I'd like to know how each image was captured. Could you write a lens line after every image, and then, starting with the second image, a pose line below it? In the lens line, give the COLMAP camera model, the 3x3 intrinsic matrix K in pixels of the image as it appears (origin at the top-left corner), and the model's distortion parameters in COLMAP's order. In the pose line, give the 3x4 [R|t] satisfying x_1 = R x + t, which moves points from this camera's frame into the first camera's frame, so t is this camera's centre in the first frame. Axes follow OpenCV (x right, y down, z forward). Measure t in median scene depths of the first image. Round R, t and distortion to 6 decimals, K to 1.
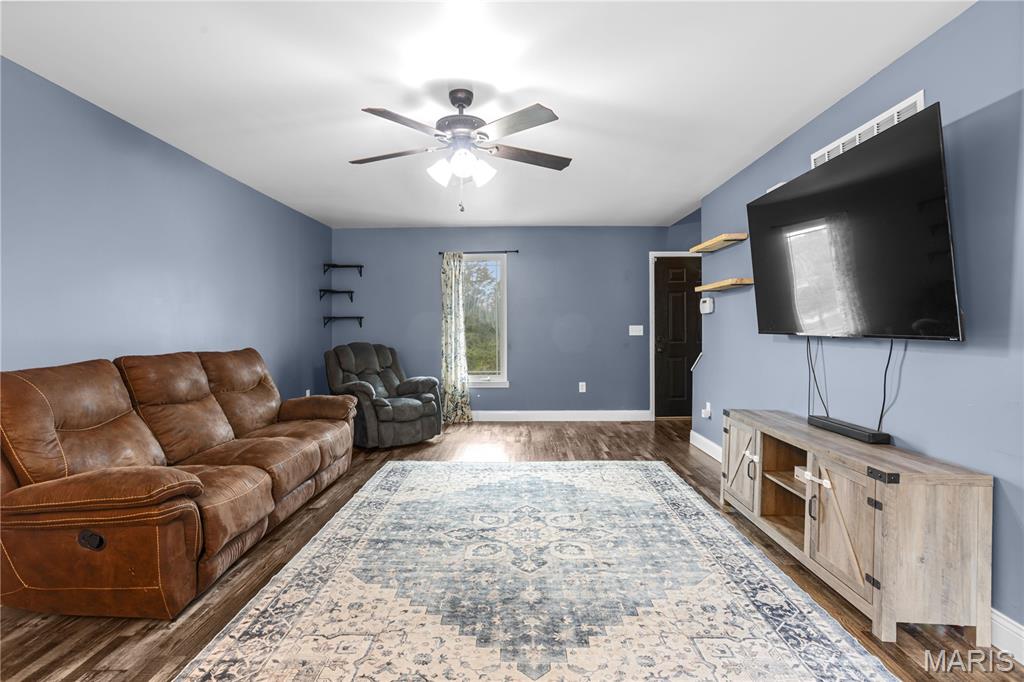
lens RADIAL K [[496.8, 0, 510.4], [0, 496.8, 336.2], [0, 0, 1]] dist [-0.052758, 0.030537]
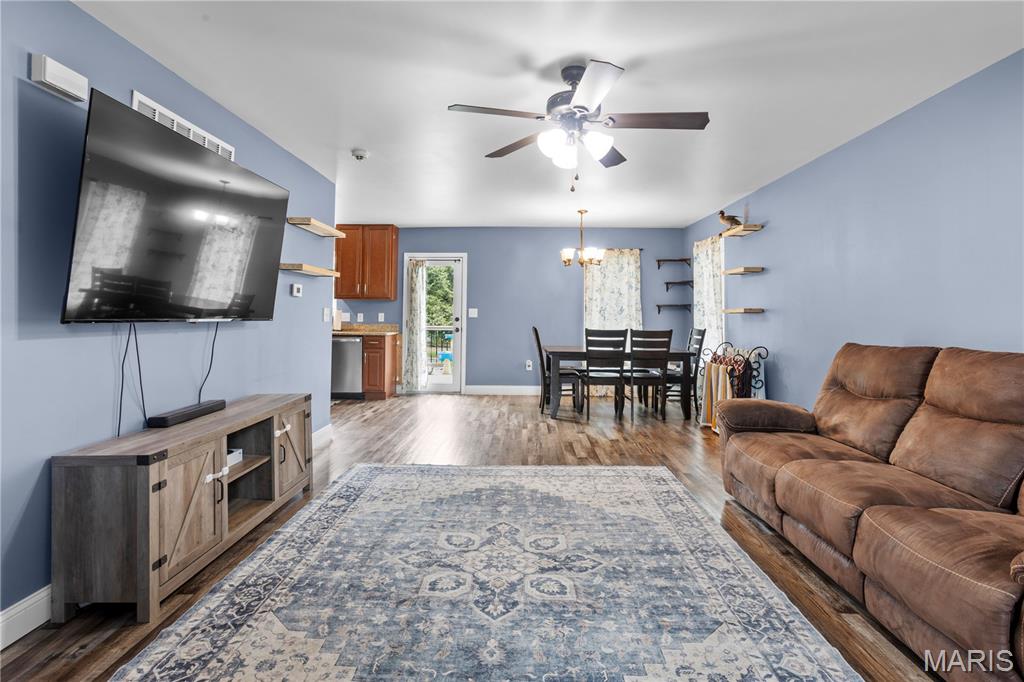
lens RADIAL K [[496.8, 0, 501.8], [0, 496.8, 307.6], [0, 0, 1]] dist [-0.052758, 0.030537]
pose [[-0.999610, -0.001498, 0.027894, 0.010001], [-0.001366, 0.999988, 0.004761, -0.031281], [-0.027901, 0.004721, -0.999600, 1.825406]]
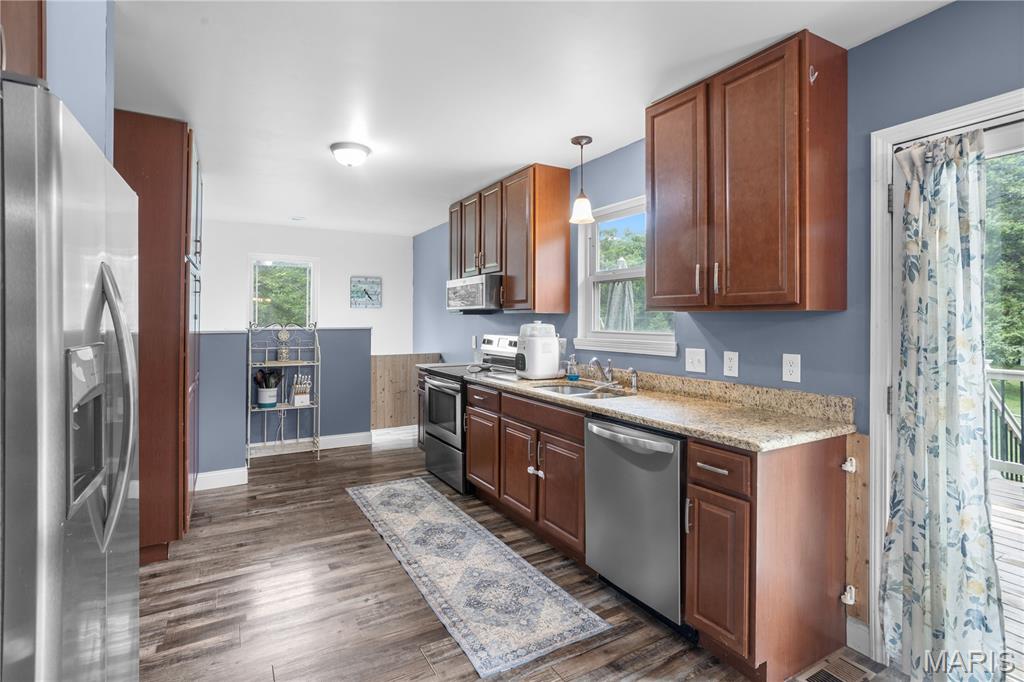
lens RADIAL K [[496.8, 0, 510.8], [0, 496.8, 318.9], [0, 0, 1]] dist [-0.052758, 0.030537]
pose [[-0.517068, 0.007305, 0.855913, 0.280012], [0.018381, 0.999828, 0.002570, -0.054618], [-0.855747, 0.017061, -0.517113, 0.006893]]
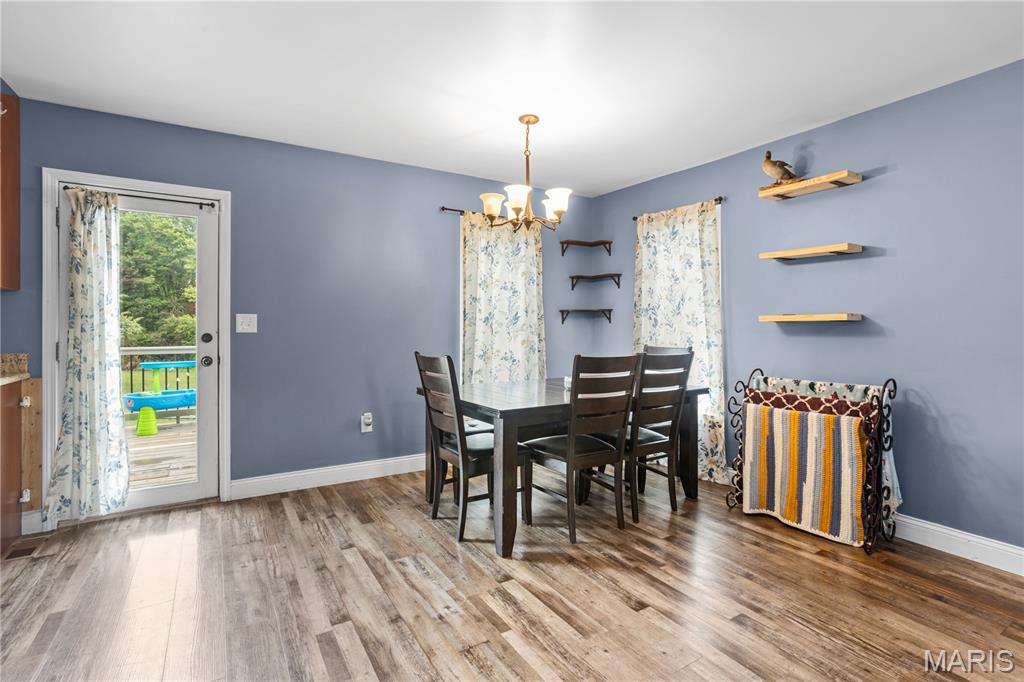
lens RADIAL K [[496.8, 0, 505.9], [0, 496.8, 330.3], [0, 0, 1]] dist [-0.052758, 0.030537]
pose [[-0.846250, 0.007791, -0.532729, 0.334598], [-0.008253, 0.999581, 0.027728, -0.010429], [0.532722, 0.027861, -0.845831, 0.561029]]
